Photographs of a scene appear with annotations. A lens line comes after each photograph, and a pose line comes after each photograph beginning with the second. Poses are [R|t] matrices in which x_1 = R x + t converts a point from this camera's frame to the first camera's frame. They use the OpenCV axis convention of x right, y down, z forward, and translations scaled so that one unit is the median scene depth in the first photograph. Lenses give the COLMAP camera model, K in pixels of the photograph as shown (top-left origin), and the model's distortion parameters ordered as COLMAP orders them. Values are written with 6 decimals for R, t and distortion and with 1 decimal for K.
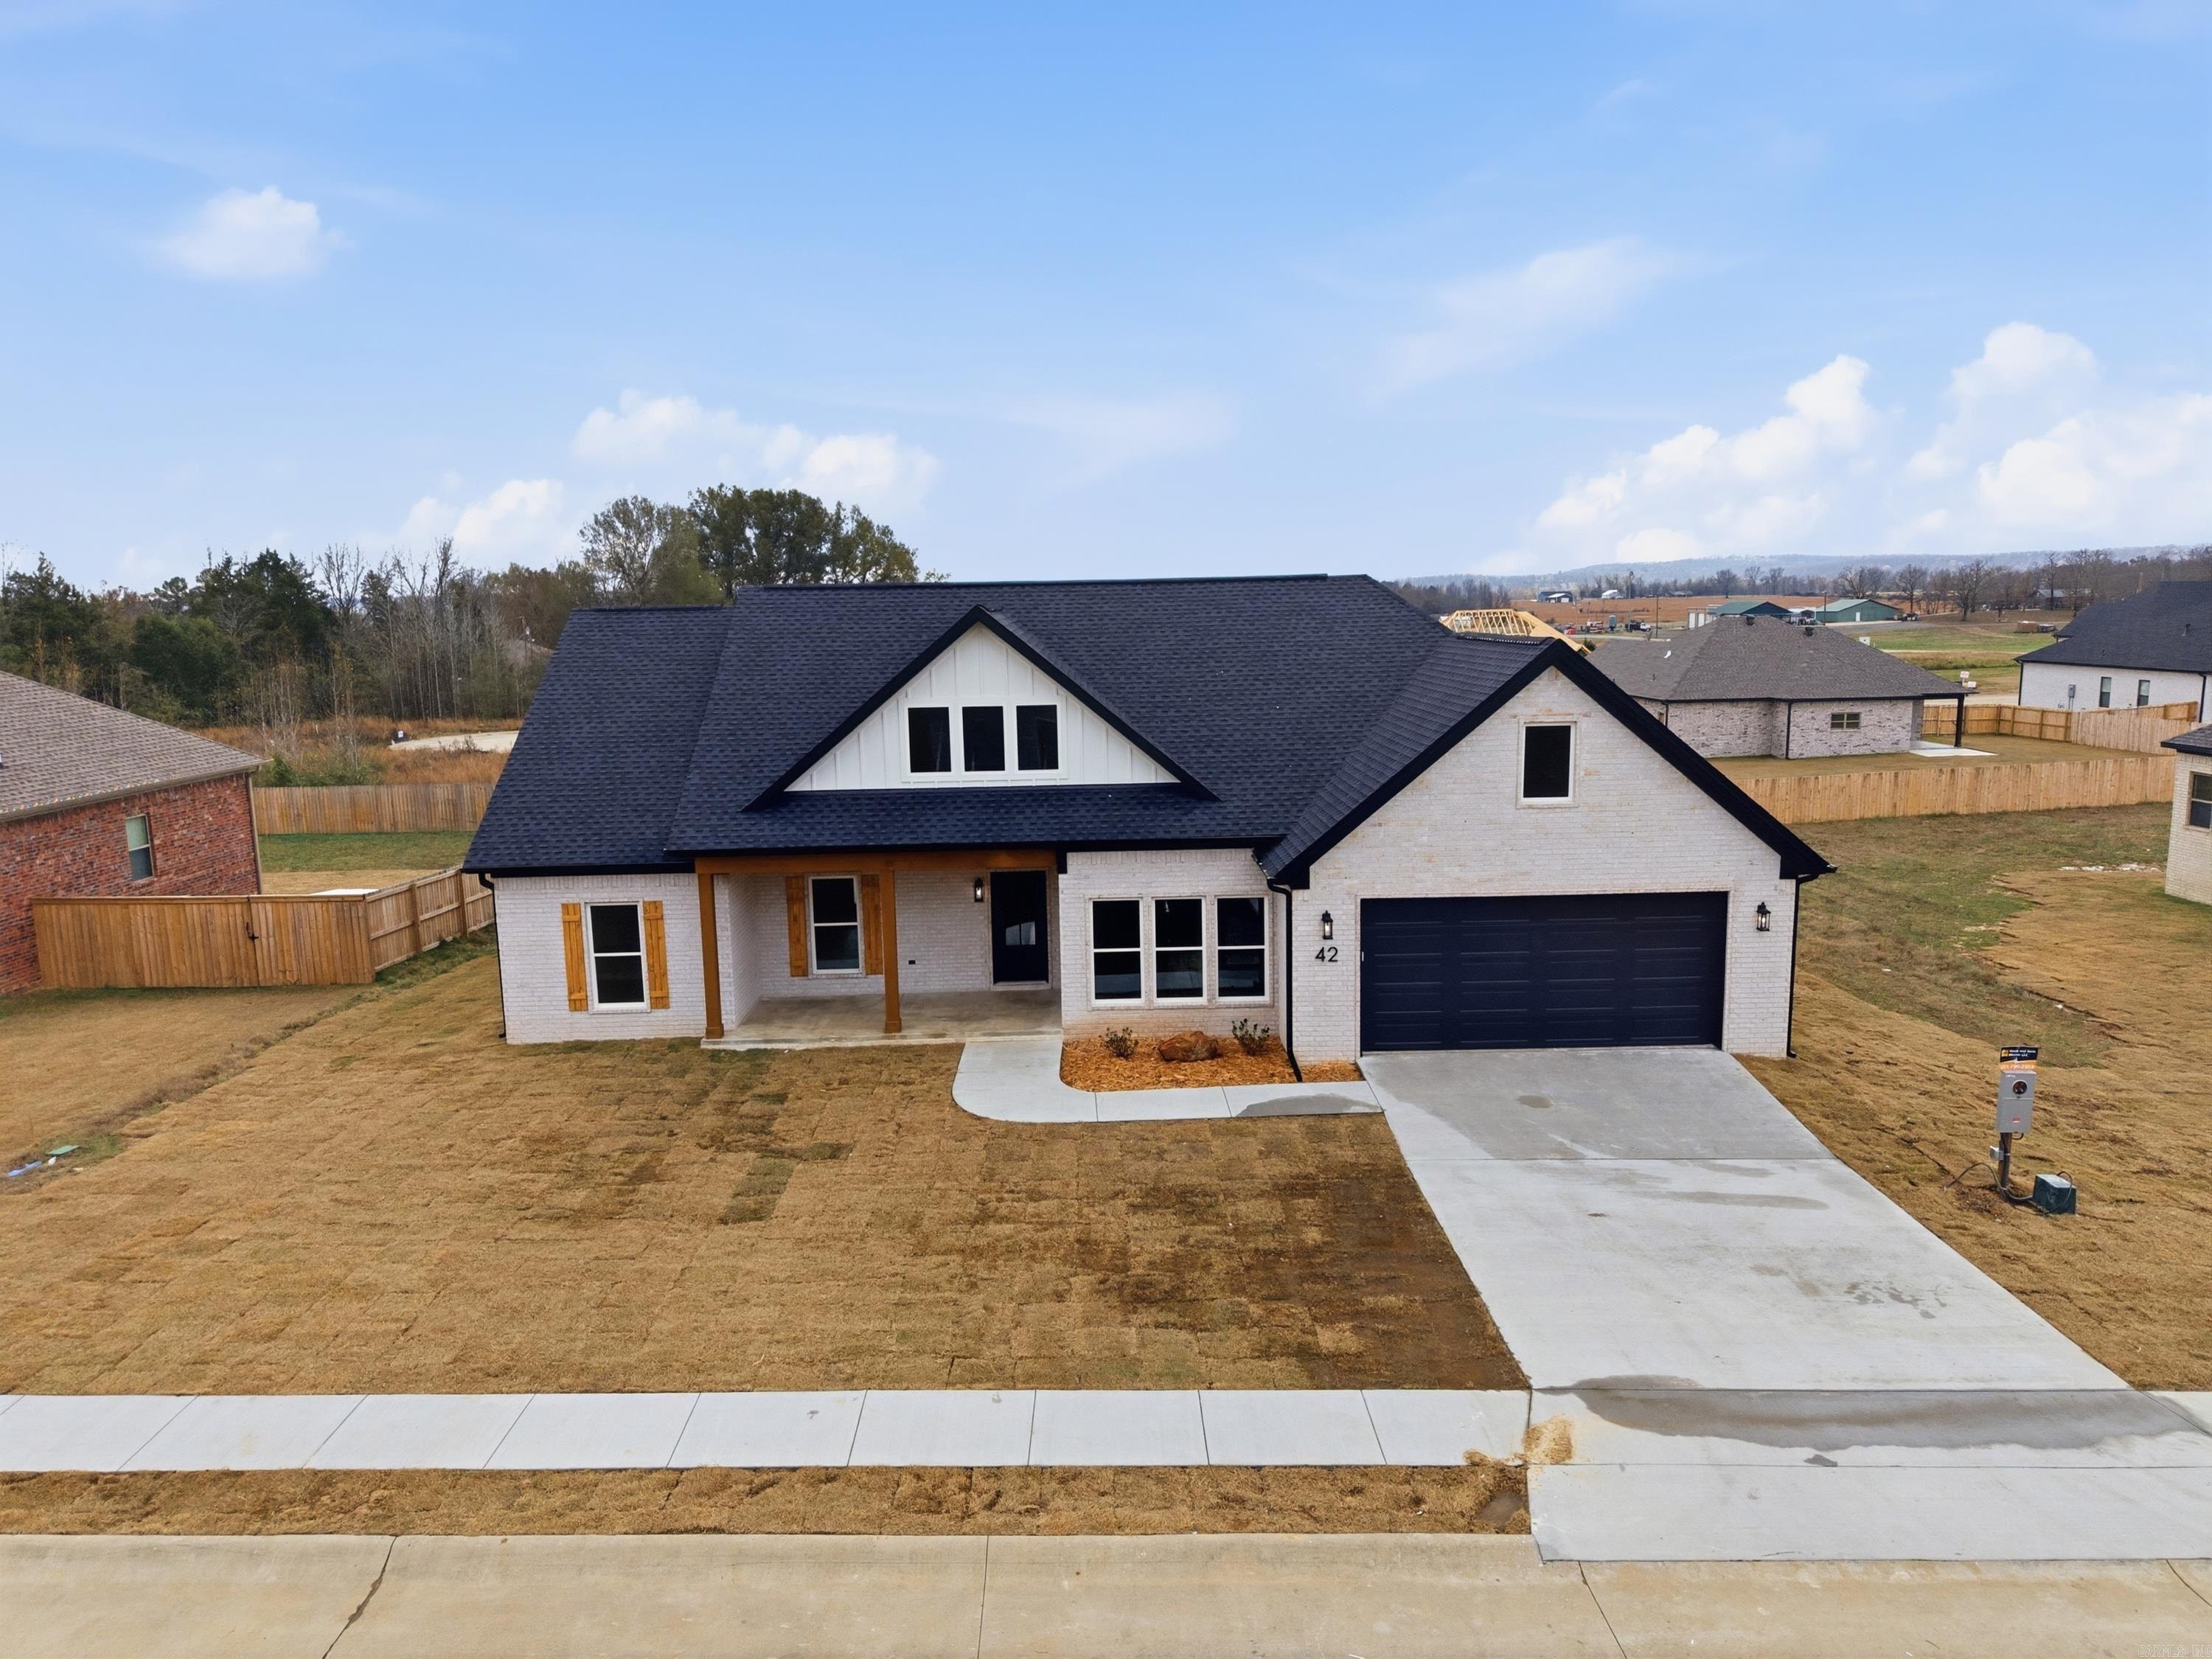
lens RADIAL K [[1481.3, 0, 1106.0], [0, 1481.3, 829.5], [0, 0, 1]] dist [0.027941, -0.021518]
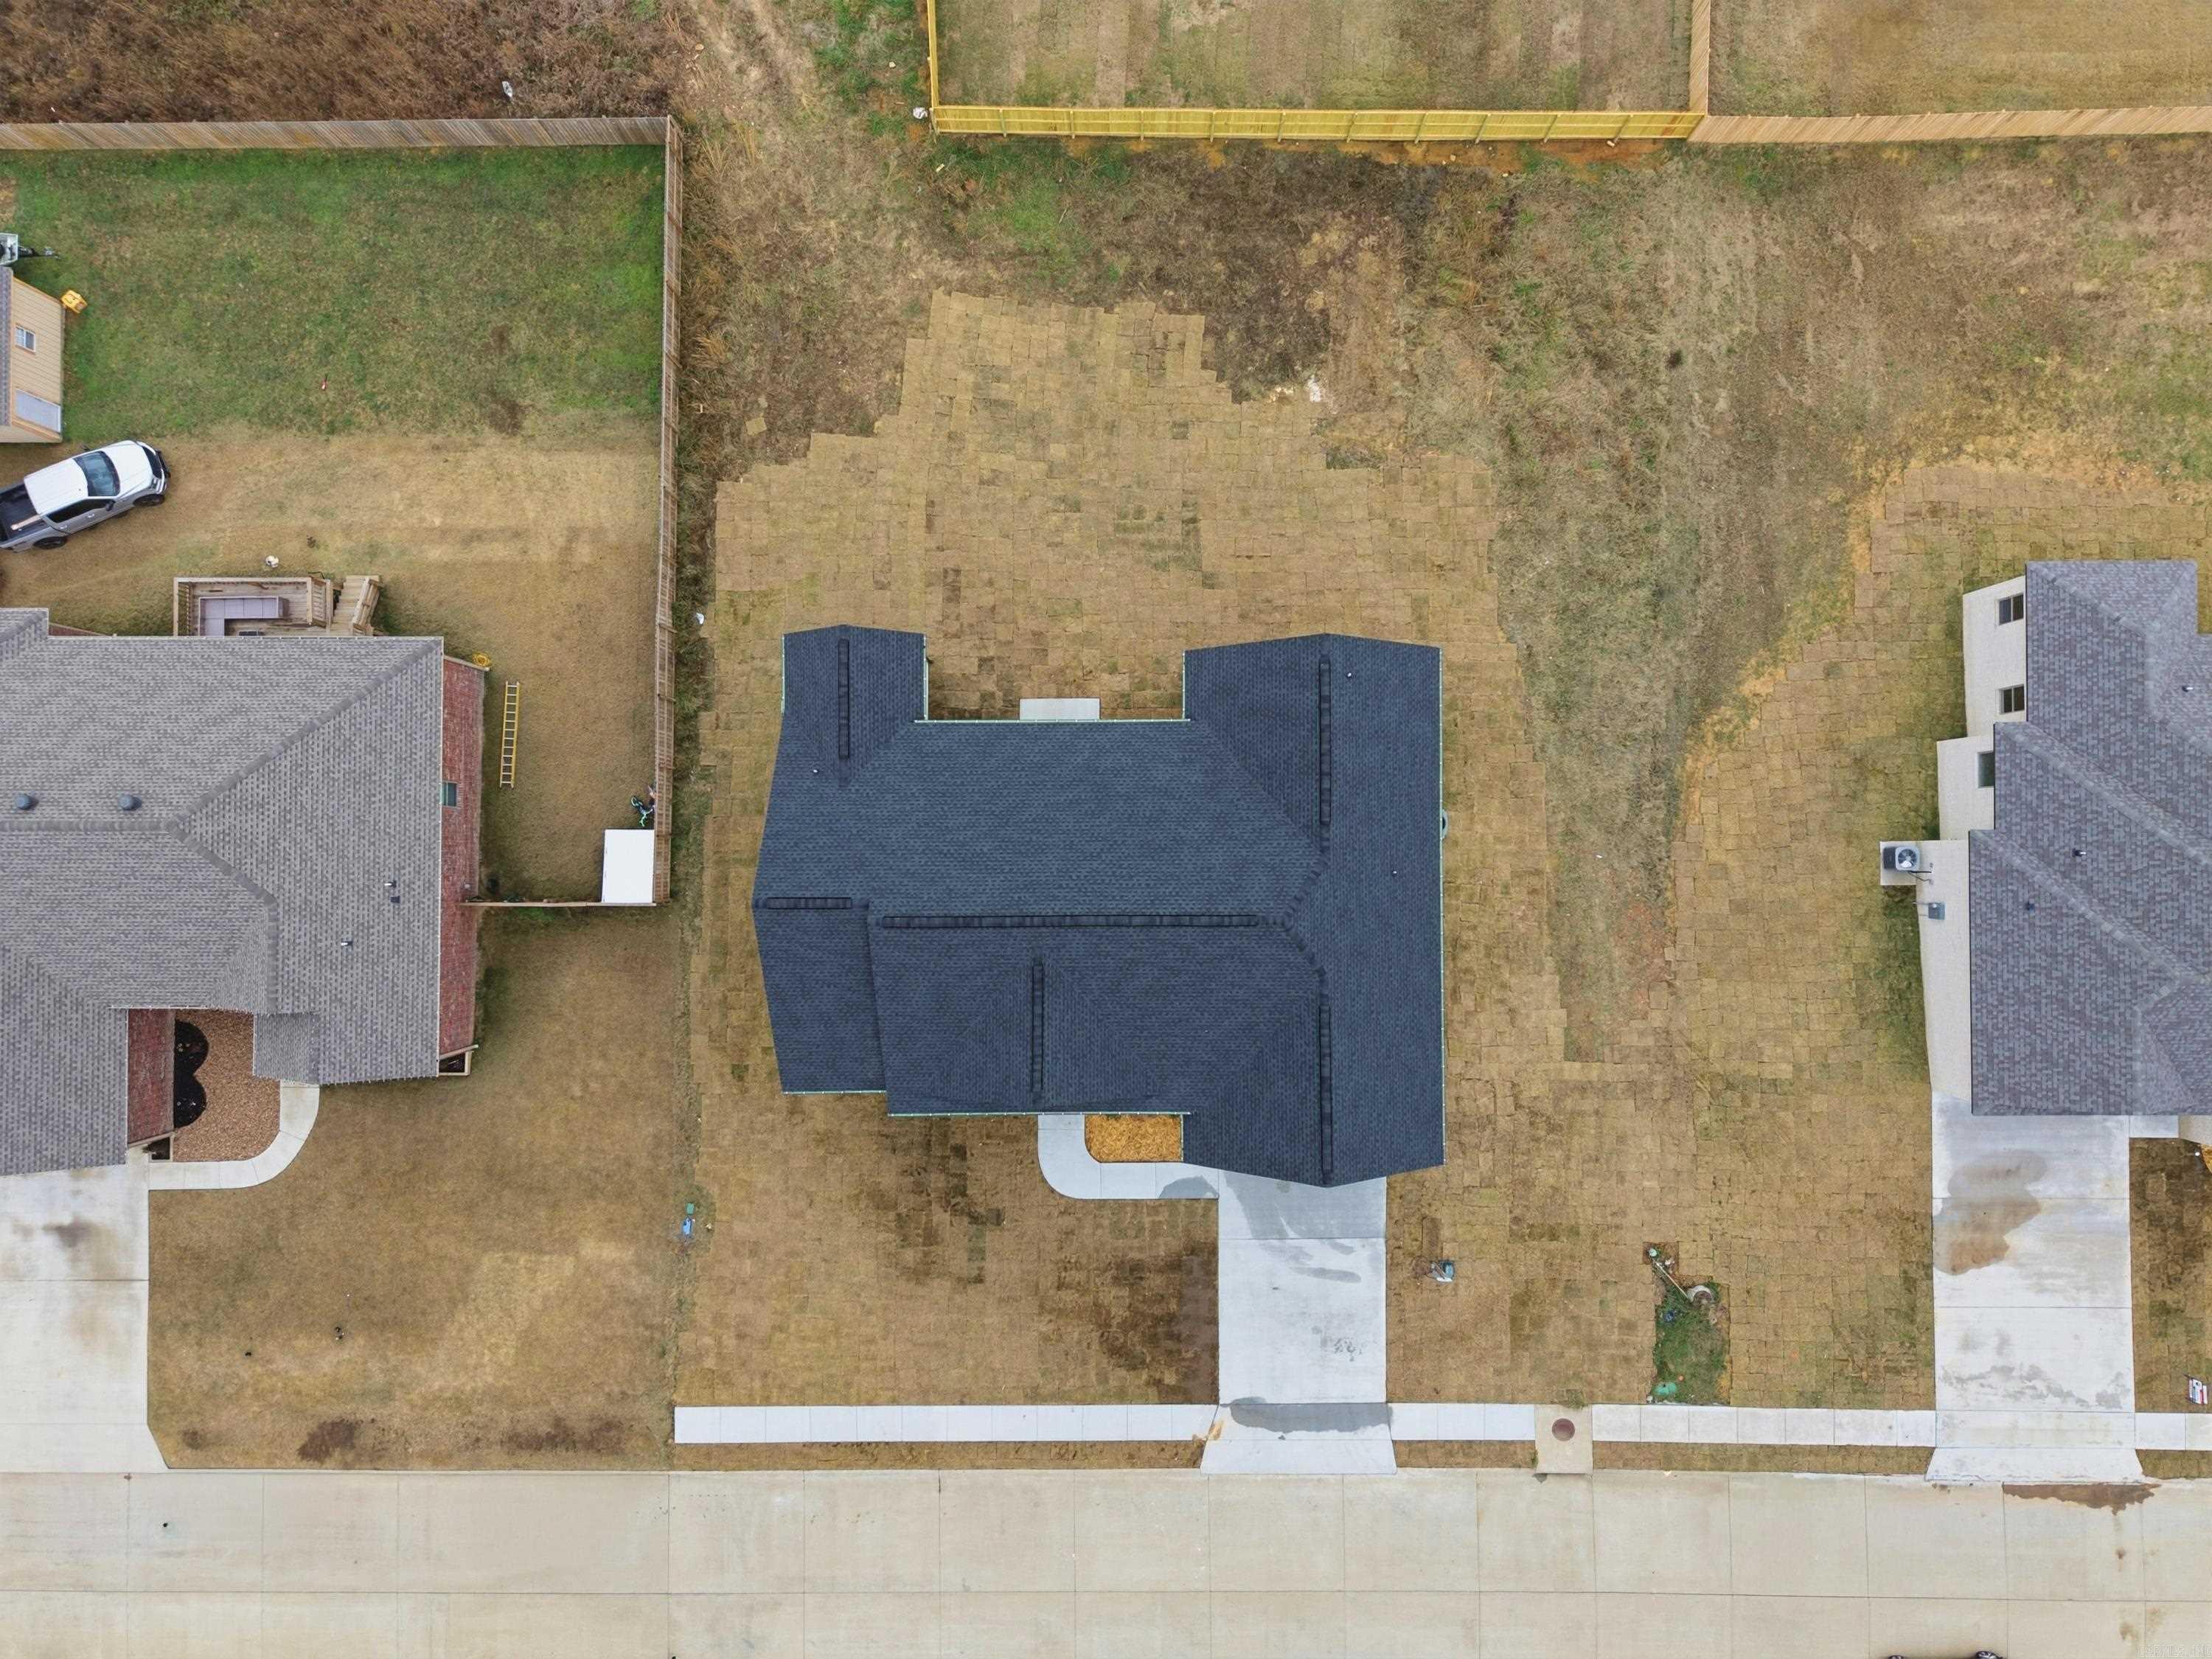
lens RADIAL K [[1481.3, 0, 1106.0], [0, 1481.3, 829.5], [0, 0, 1]] dist [0.027941, -0.021518]
pose [[0.999899, 0.013725, 0.003599, -0.016196], [-0.005972, 0.176981, 0.984196, -2.455220], [0.012871, -0.984118, 0.177046, 1.234627]]
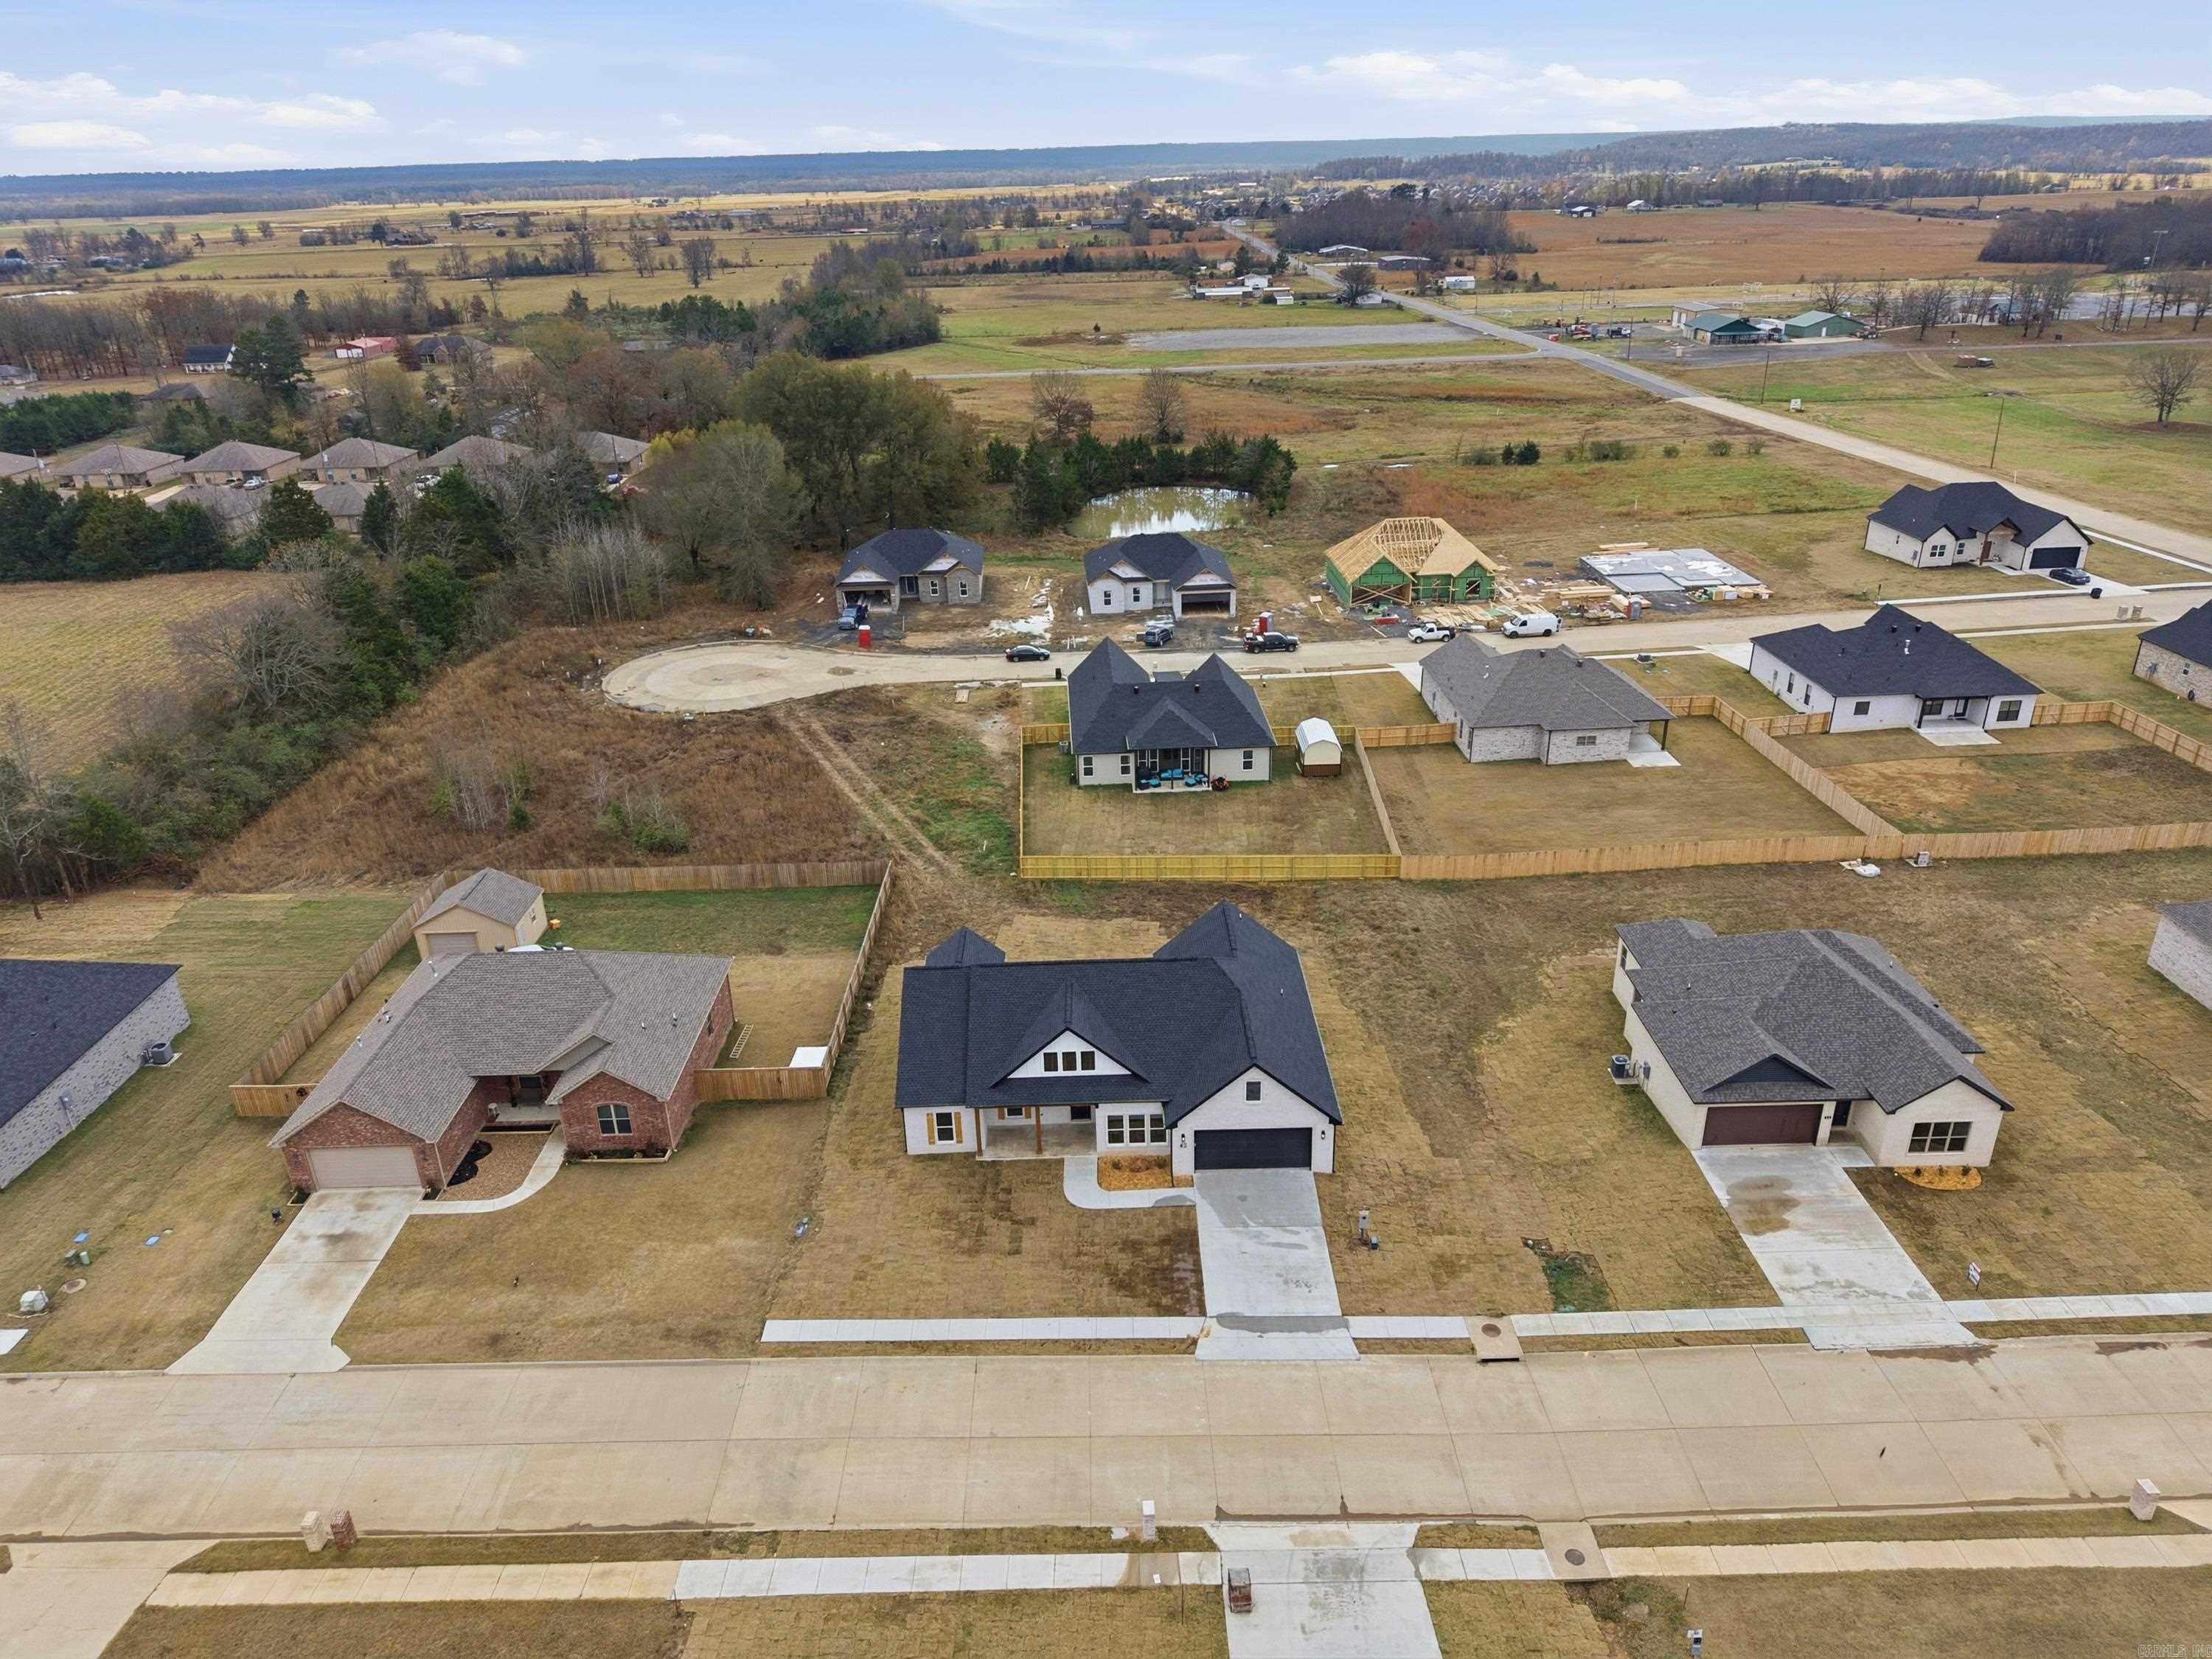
lens RADIAL K [[1479.0, 0, 1104.2], [0, 1479.0, 792.4], [0, 0, 1]] dist [0.072785, -0.081810]
pose [[0.999964, -0.003879, -0.007535, 0.011407], [0.005575, 0.970718, 0.240156, -1.597829], [0.006383, -0.240189, 0.970705, -2.131369]]
